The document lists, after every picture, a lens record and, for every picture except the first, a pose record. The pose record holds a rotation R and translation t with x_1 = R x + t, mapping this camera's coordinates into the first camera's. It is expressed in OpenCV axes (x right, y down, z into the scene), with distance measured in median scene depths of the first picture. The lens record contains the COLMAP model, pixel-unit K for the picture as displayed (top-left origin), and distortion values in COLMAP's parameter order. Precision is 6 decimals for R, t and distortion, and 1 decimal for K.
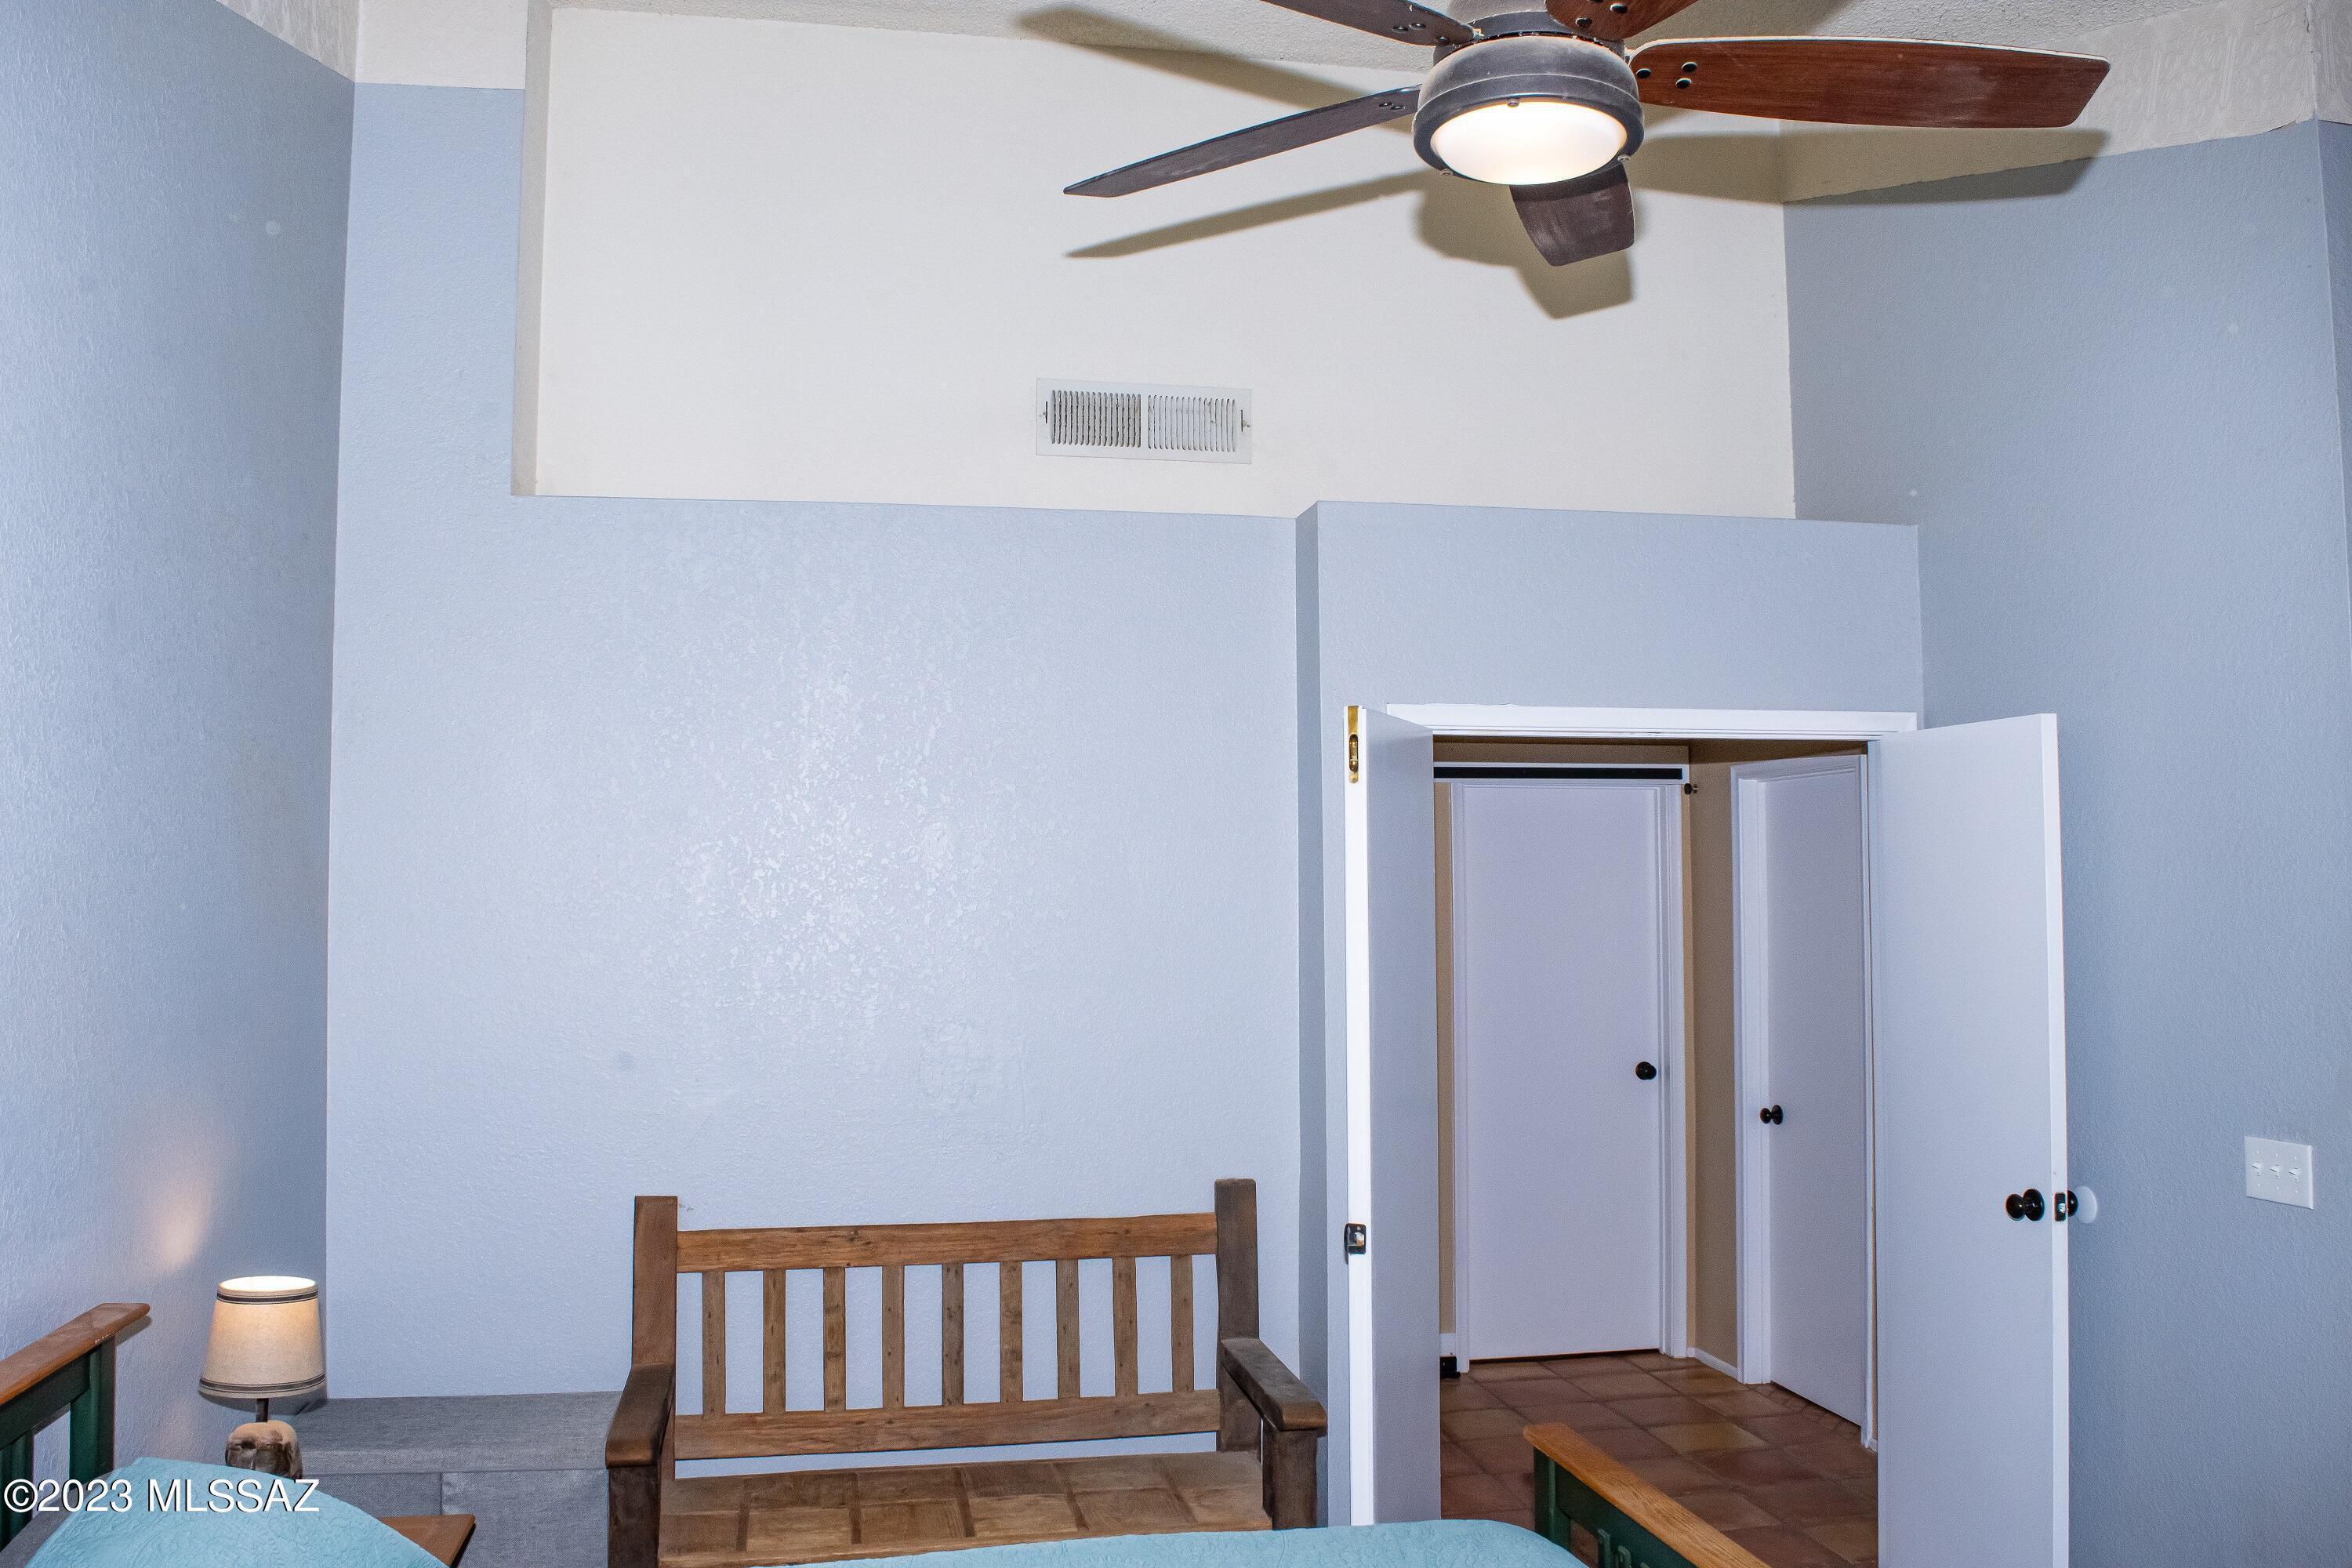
lens RADIAL K [[1846.2, 0, 1181.9], [0, 1846.2, 769.4], [0, 0, 1]] dist [-0.104766, 0.035640]
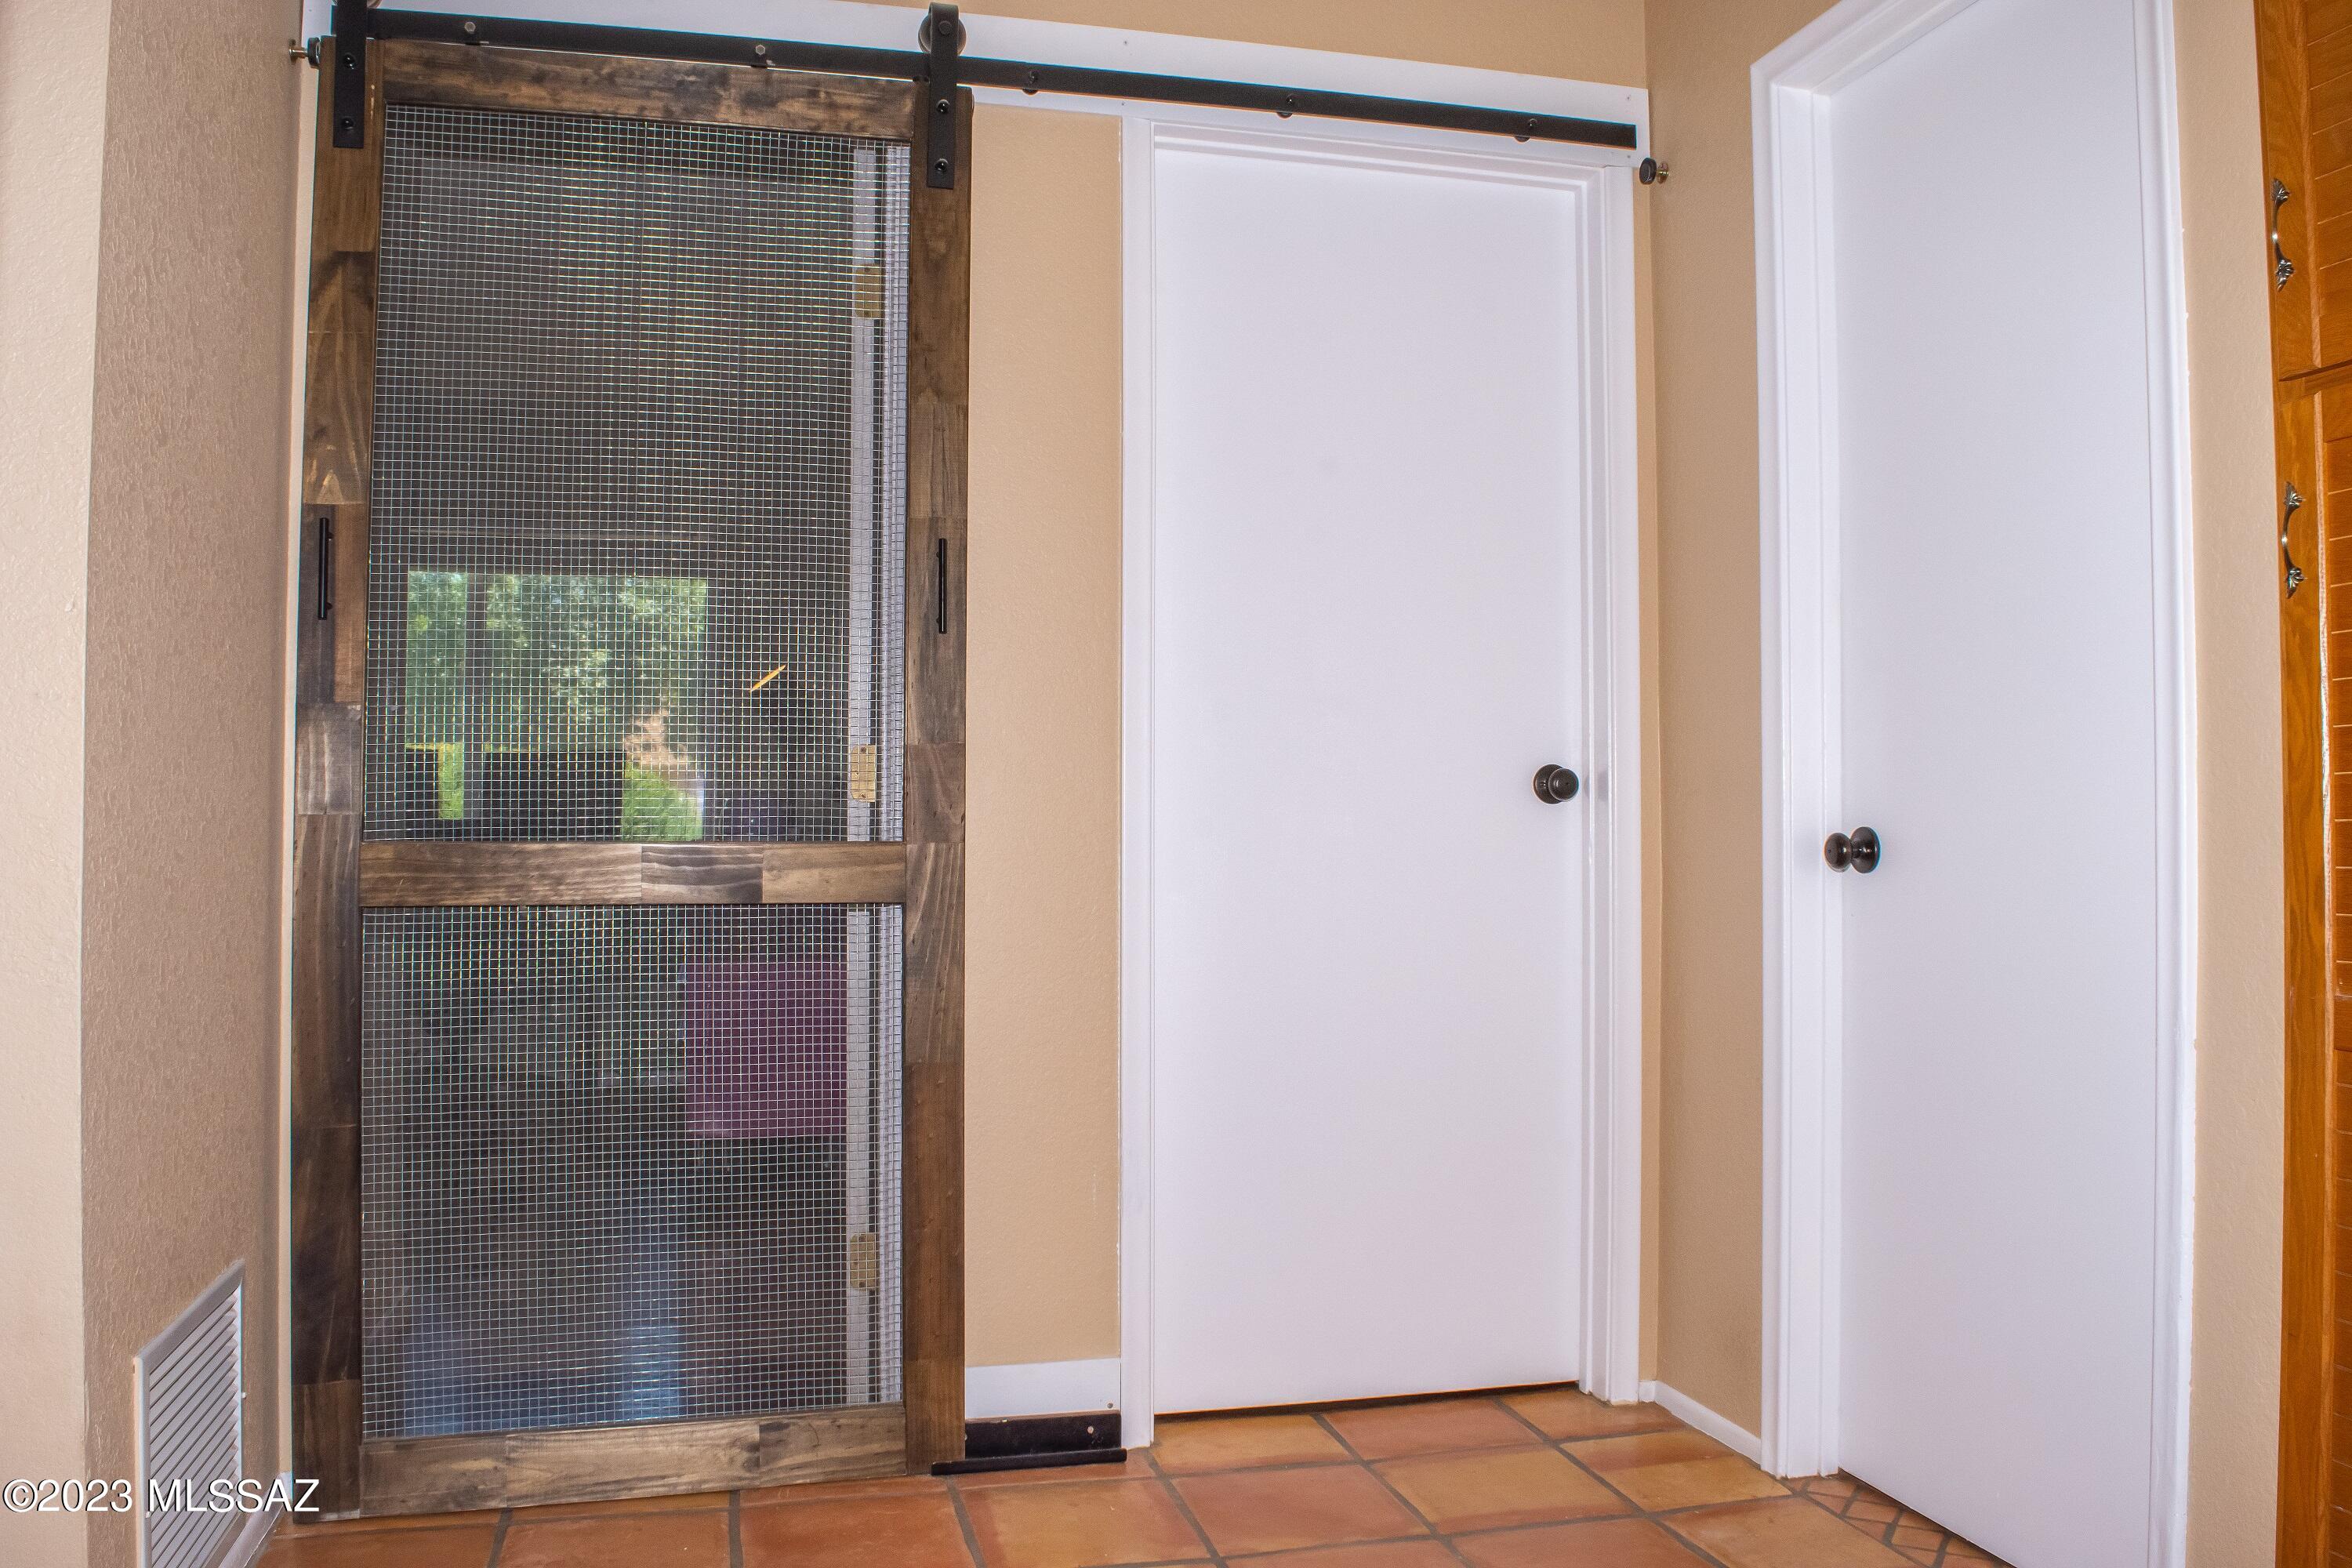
lens RADIAL K [[1846.2, 0, 1181.9], [0, 1846.2, 769.4], [0, 0, 1]] dist [-0.104766, 0.035640]
pose [[0.998501, 0.005339, 0.054472, 0.140322], [-0.007223, 0.999381, 0.034435, 0.152505], [-0.054254, -0.034777, 0.997921, 0.567028]]
